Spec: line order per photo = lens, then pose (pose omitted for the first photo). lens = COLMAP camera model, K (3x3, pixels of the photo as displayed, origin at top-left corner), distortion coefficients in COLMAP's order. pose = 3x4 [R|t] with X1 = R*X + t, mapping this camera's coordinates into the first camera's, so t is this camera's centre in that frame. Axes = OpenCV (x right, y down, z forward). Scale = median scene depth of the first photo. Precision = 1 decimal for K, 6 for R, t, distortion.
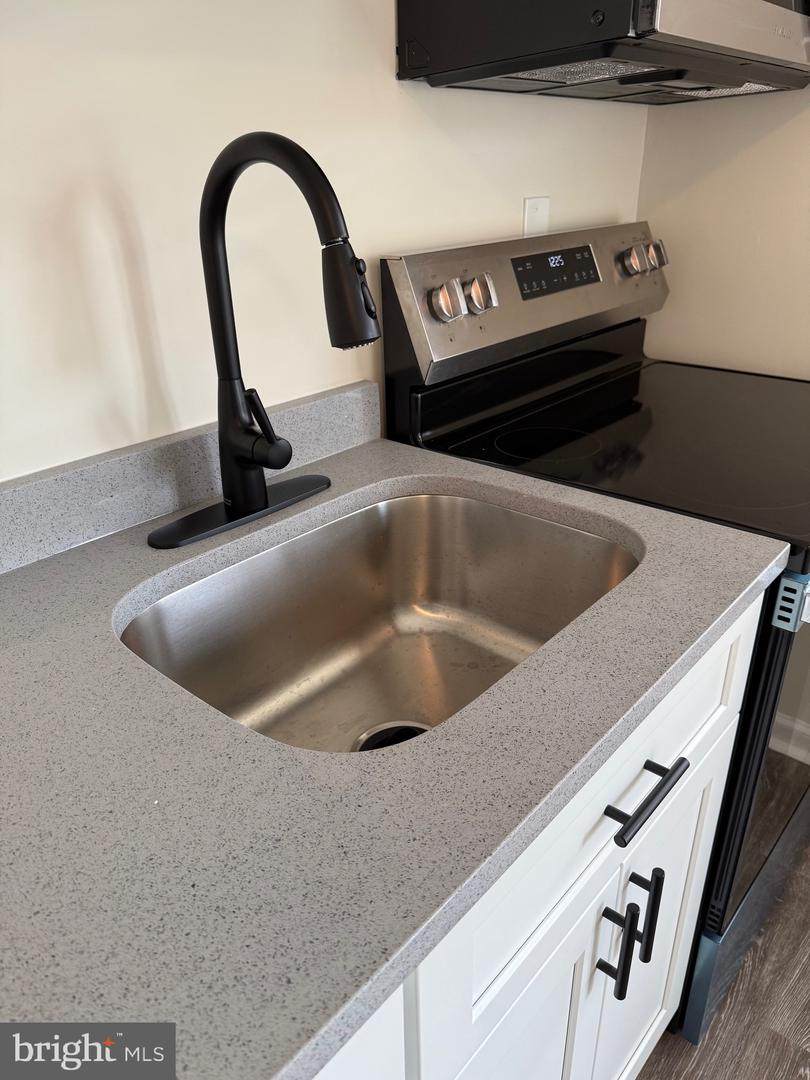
lens RADIAL K [[768.5, 0, 402.9], [0, 768.5, 535.1], [0, 0, 1]] dist [-0.005557, -0.002018]
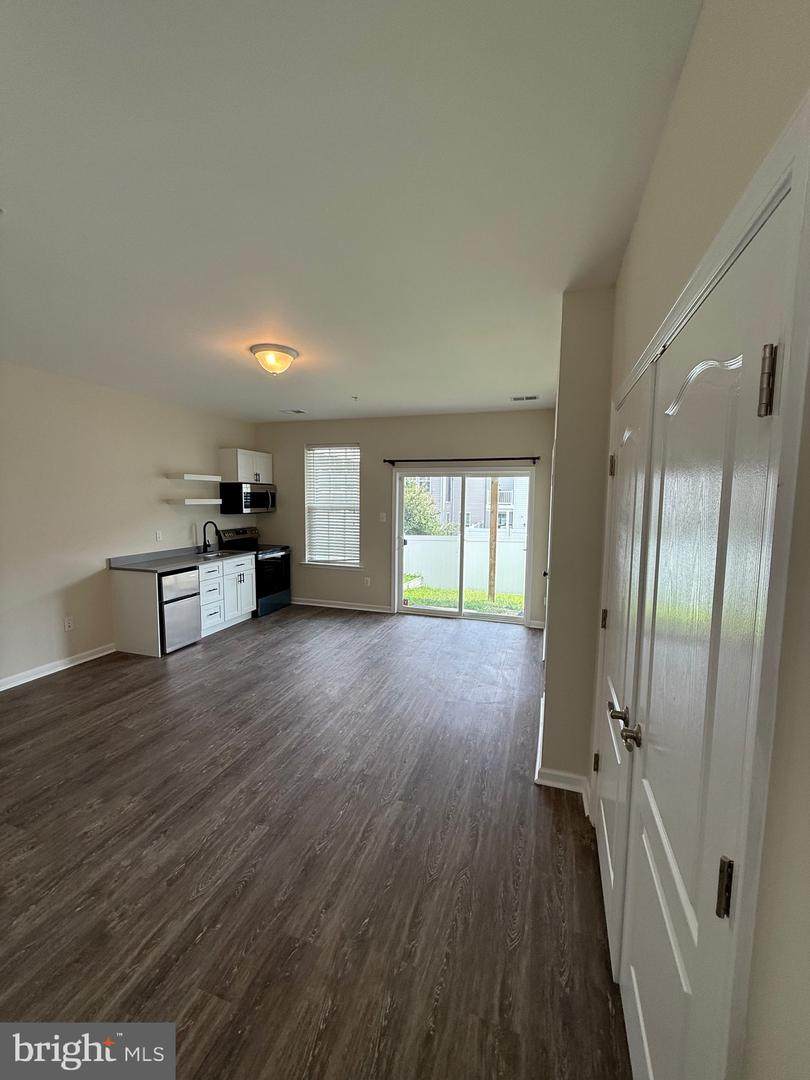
lens RADIAL K [[433.5, 0, 411.2], [0, 433.5, 542.2], [0, 0, 1]] dist [-0.000395, -0.000043]
pose [[0.910213, -0.011309, 0.413986, -0.066469], [0.152223, 0.938787, -0.309042, 1.520141], [-0.385149, 0.344313, 0.856218, -3.774113]]
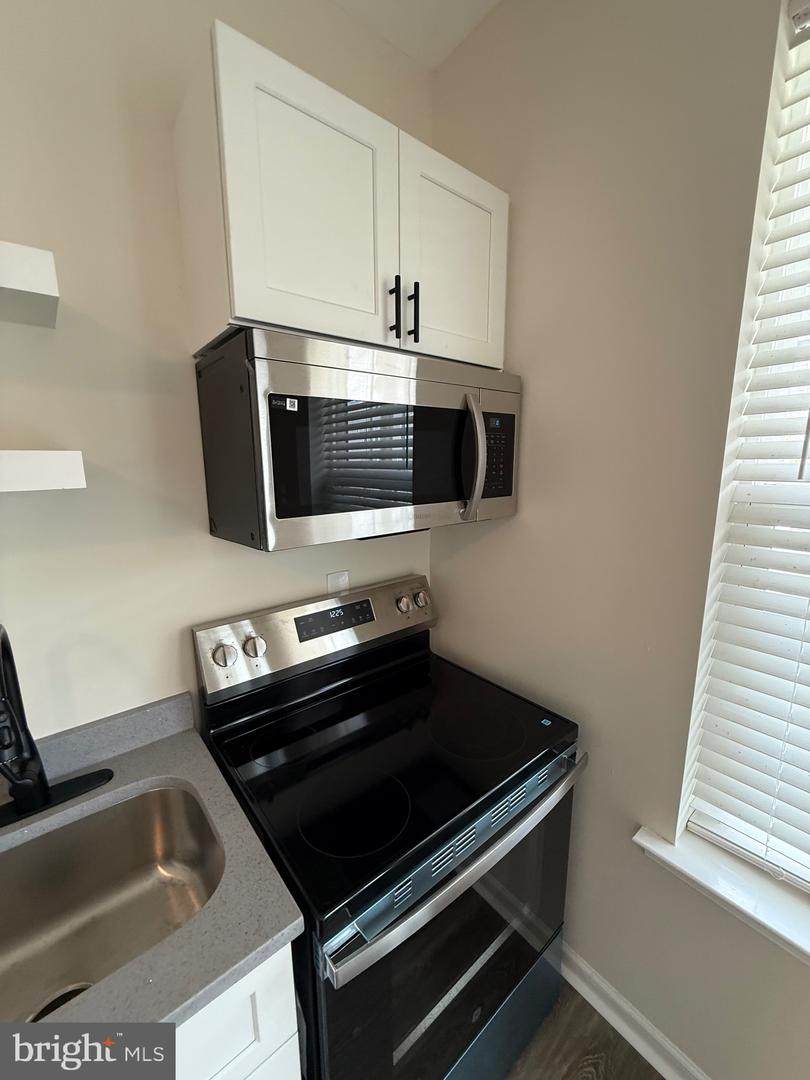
lens RADIAL K [[433.5, 0, 411.2], [0, 433.5, 542.2], [0, 0, 1]] dist [-0.000395, -0.000043]
pose [[0.990101, 0.044247, -0.133197, 0.494243], [-0.077253, 0.964121, -0.253974, -0.282163], [0.117181, 0.261750, 0.957996, 0.056181]]
